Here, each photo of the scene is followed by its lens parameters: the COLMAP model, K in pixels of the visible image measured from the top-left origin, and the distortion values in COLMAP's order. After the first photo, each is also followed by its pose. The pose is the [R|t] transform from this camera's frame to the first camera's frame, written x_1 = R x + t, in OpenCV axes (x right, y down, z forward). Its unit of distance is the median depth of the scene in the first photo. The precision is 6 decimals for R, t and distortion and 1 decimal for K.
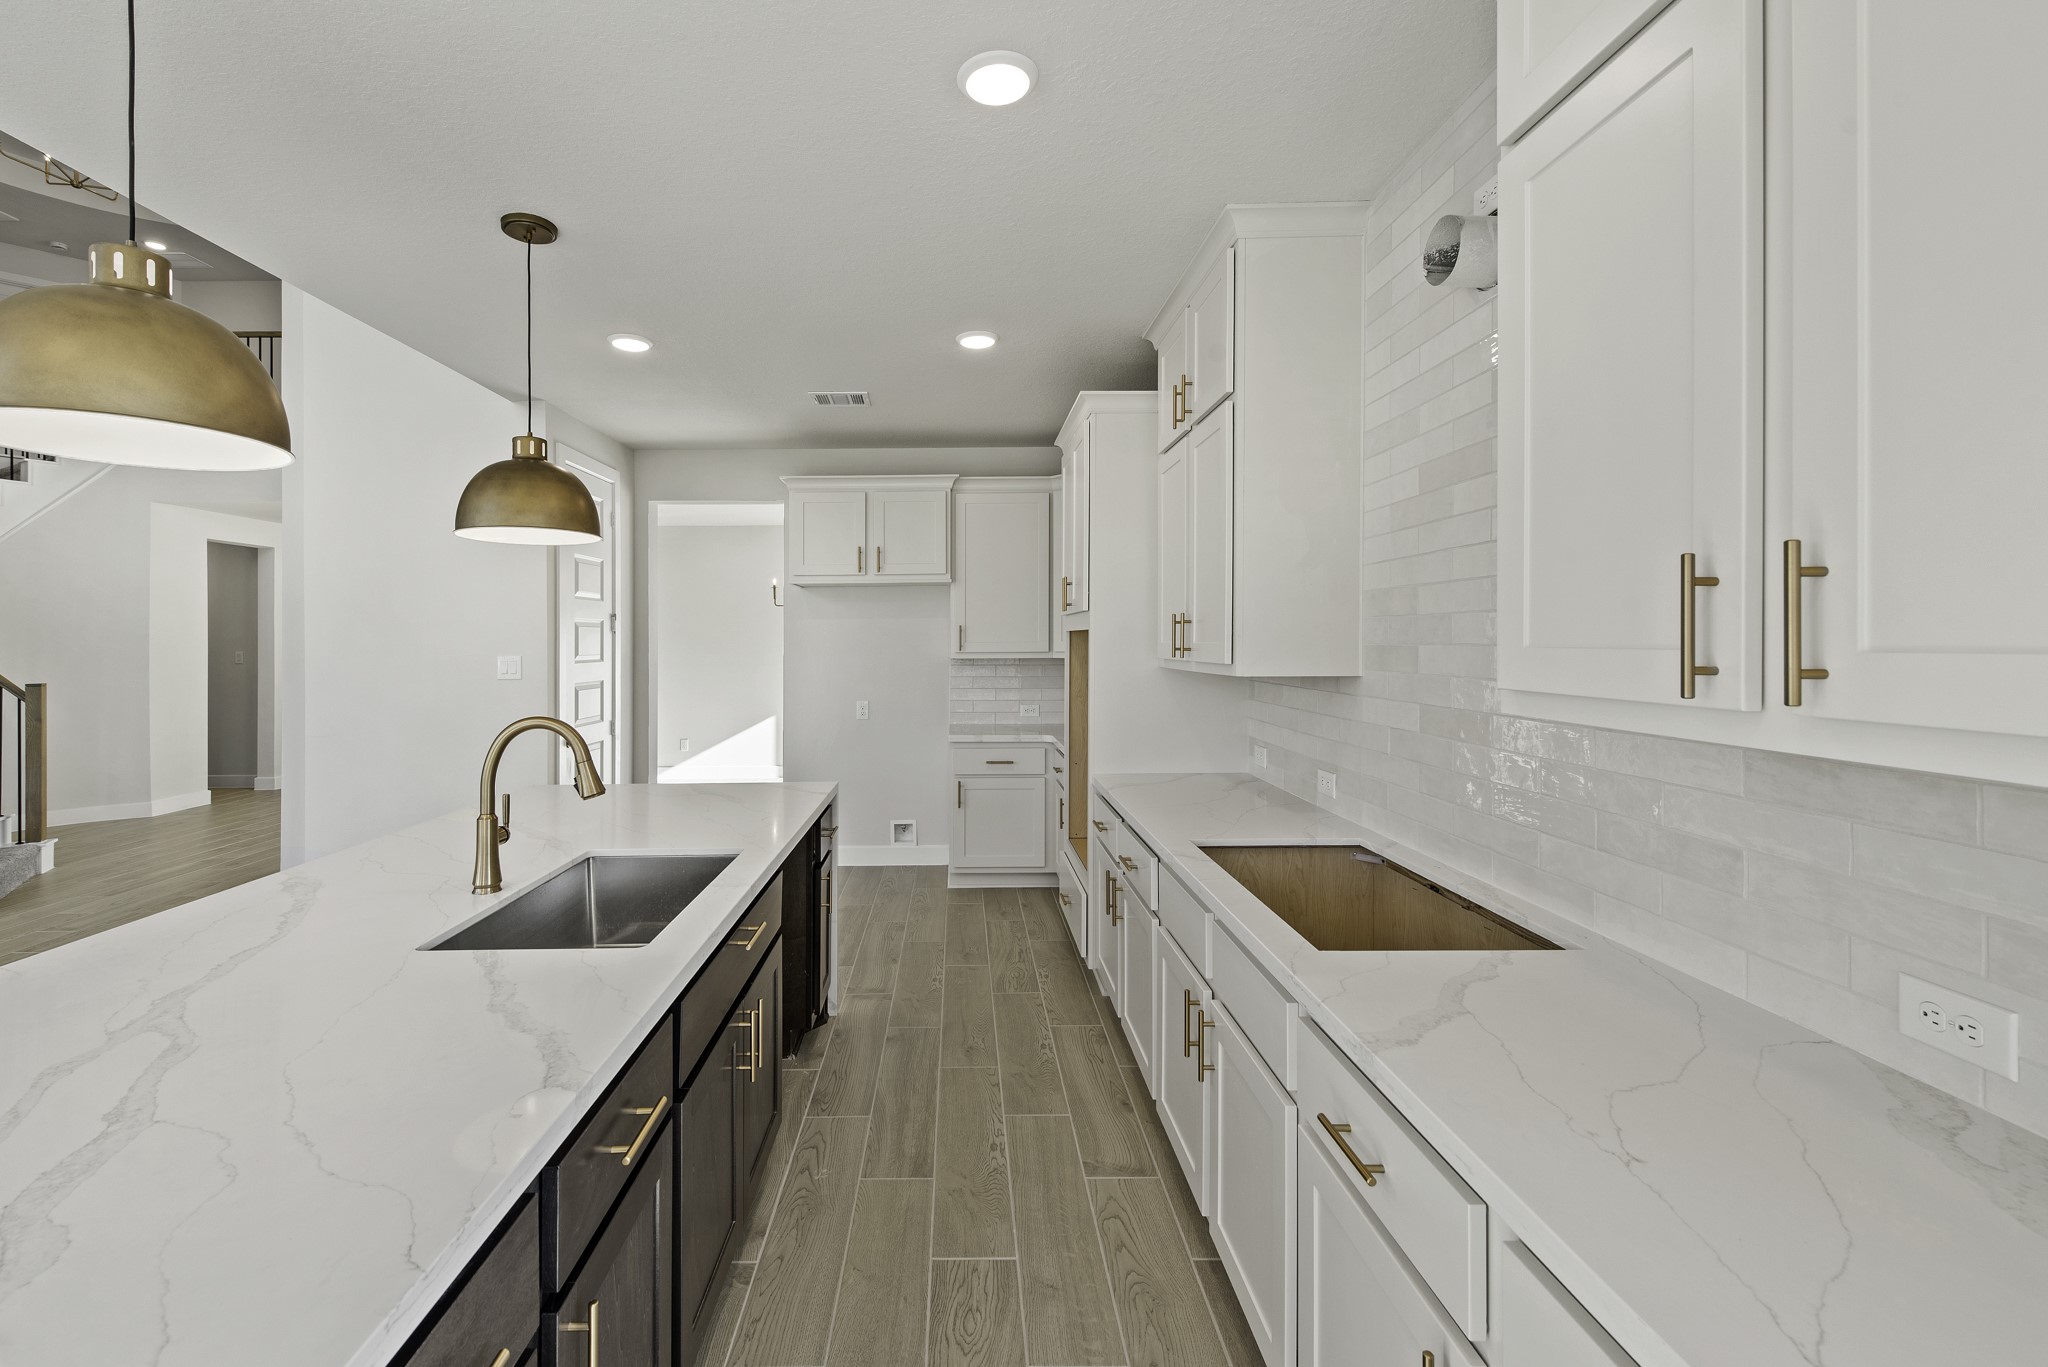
lens RADIAL K [[844.3, 0, 940.0], [0, 844.3, 645.0], [0, 0, 1]] dist [0.011857, -0.002867]
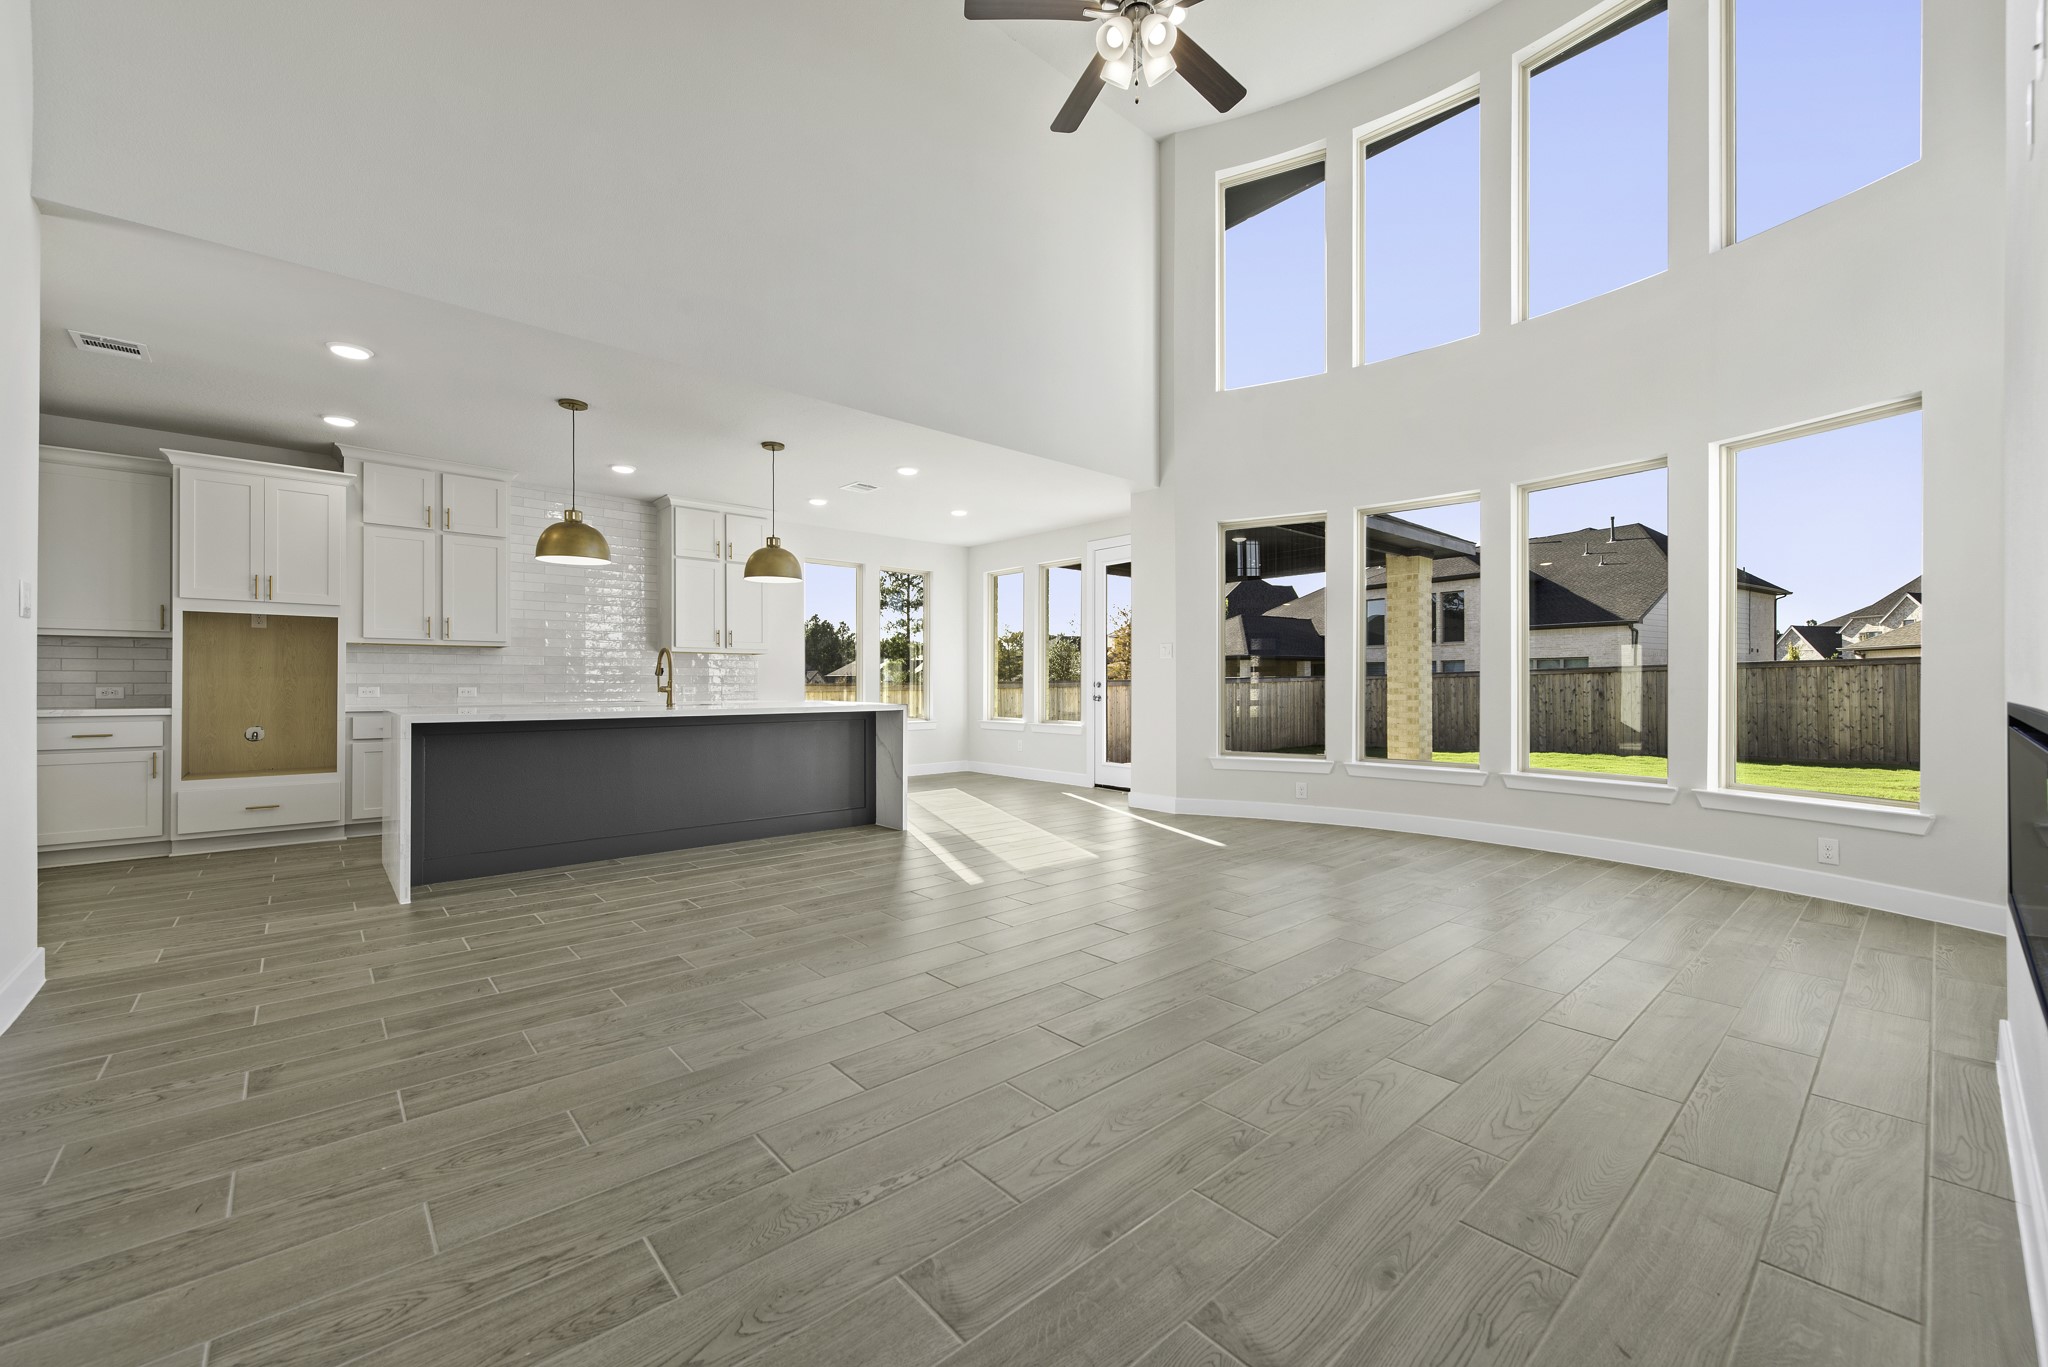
lens RADIAL K [[804.9, 0, 1025.9], [0, 804.9, 691.5], [0, 0, 1]] dist [0.012826, -0.003764]
pose [[-0.669292, 0.000830, 0.742999, -1.490199], [0.008131, 0.999948, 0.006207, 0.099927], [-0.742955, 0.010196, -0.669264, 0.851112]]
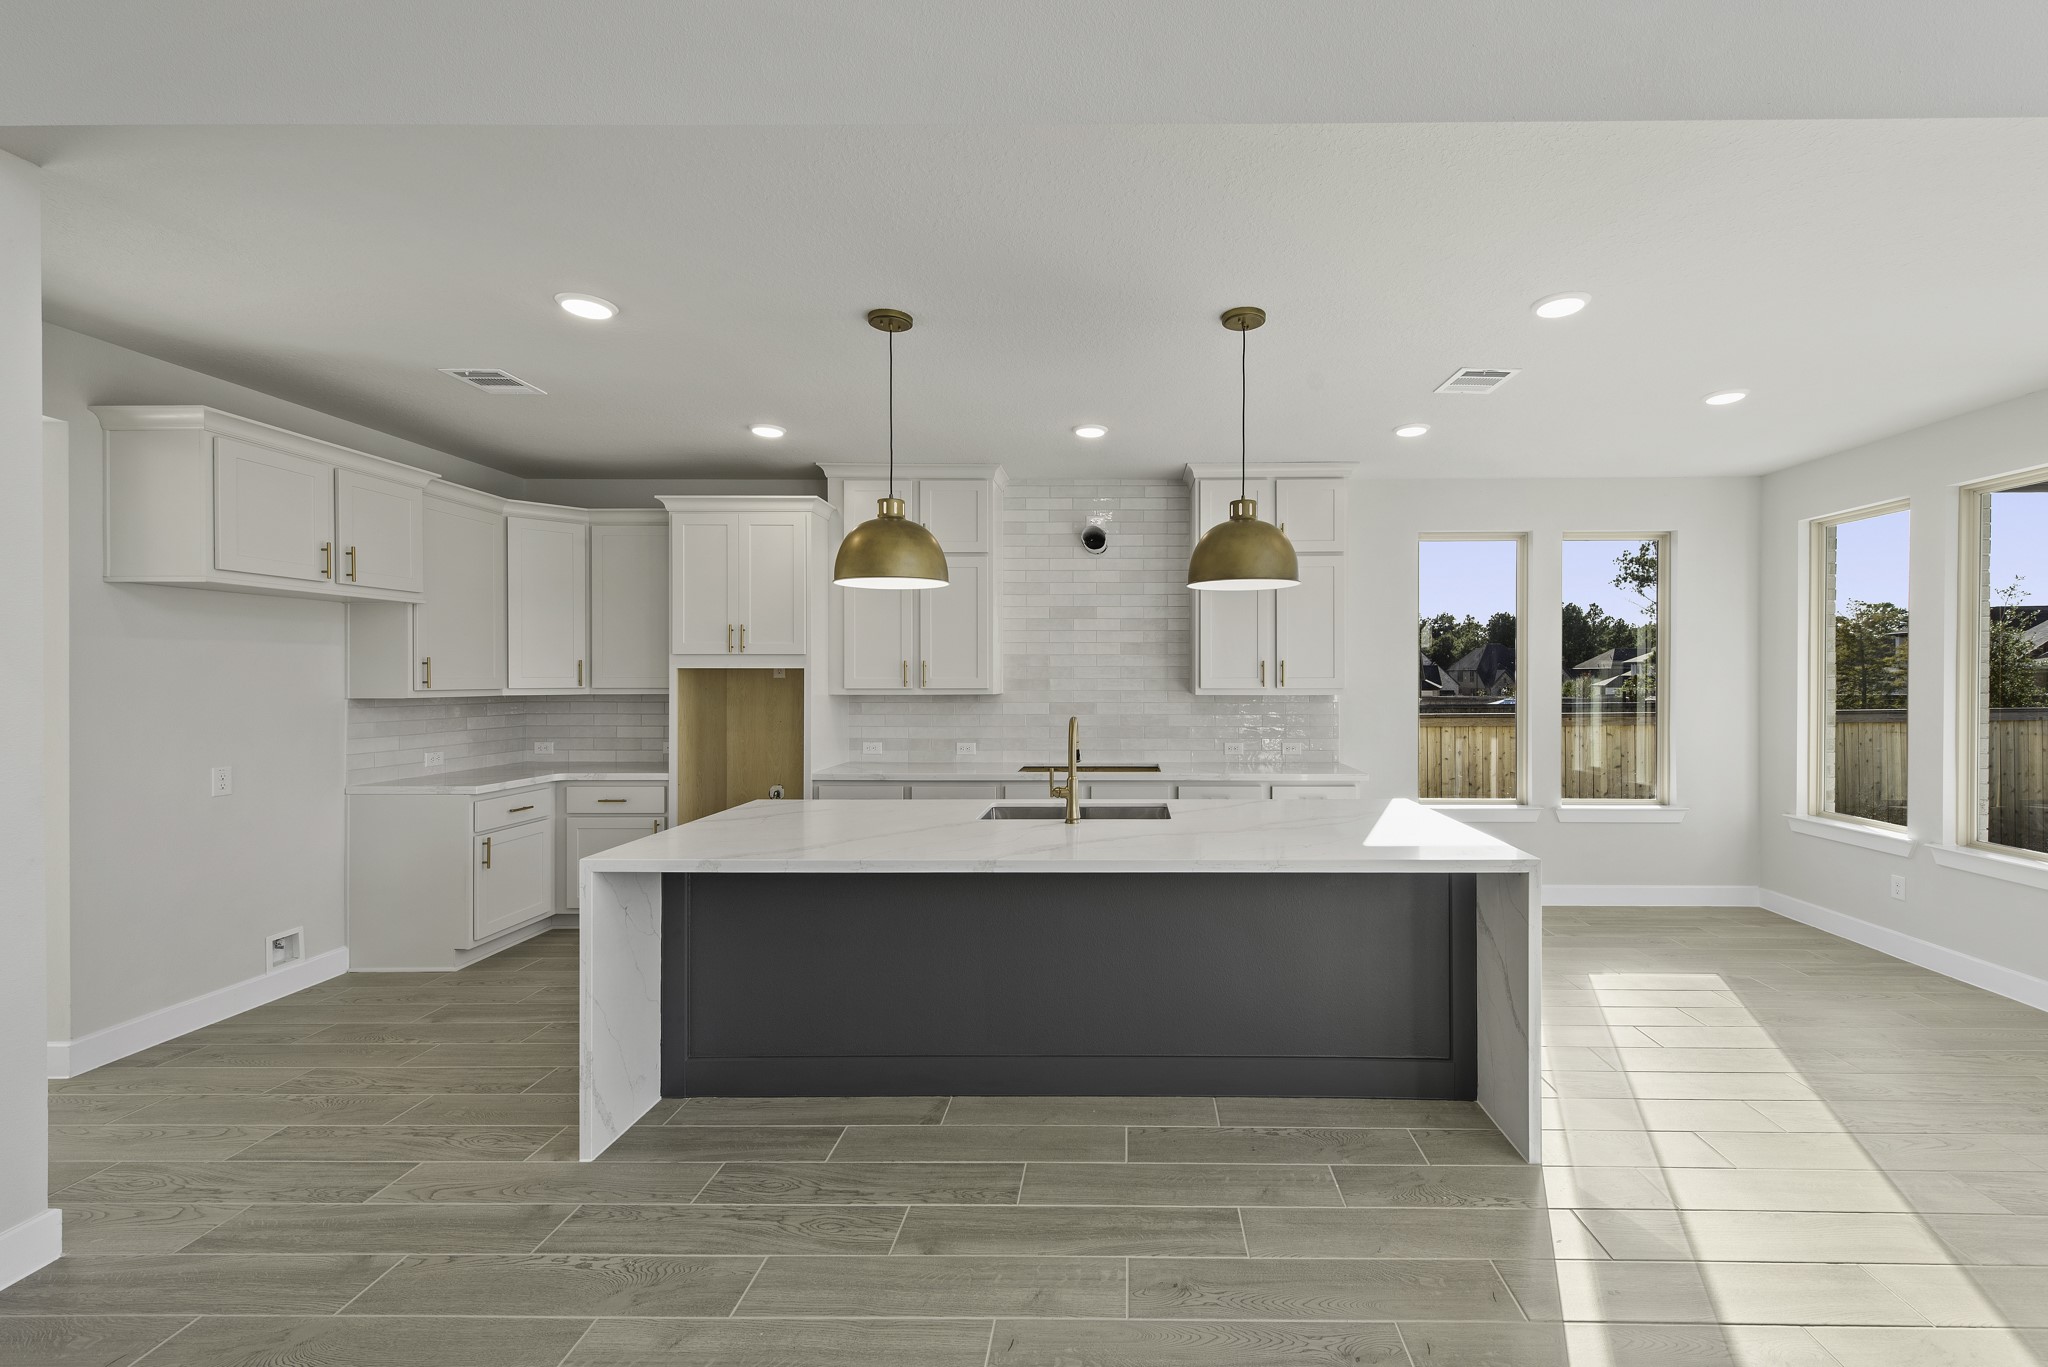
lens RADIAL K [[844.3, 0, 1120.2], [0, 844.3, 680.3], [0, 0, 1]] dist [0.011857, -0.002867]
pose [[0.002855, 0.002955, 0.999992, -0.949117], [0.004973, 0.999983, -0.002969, 0.006234], [-0.999984, 0.004981, 0.002840, 0.390842]]
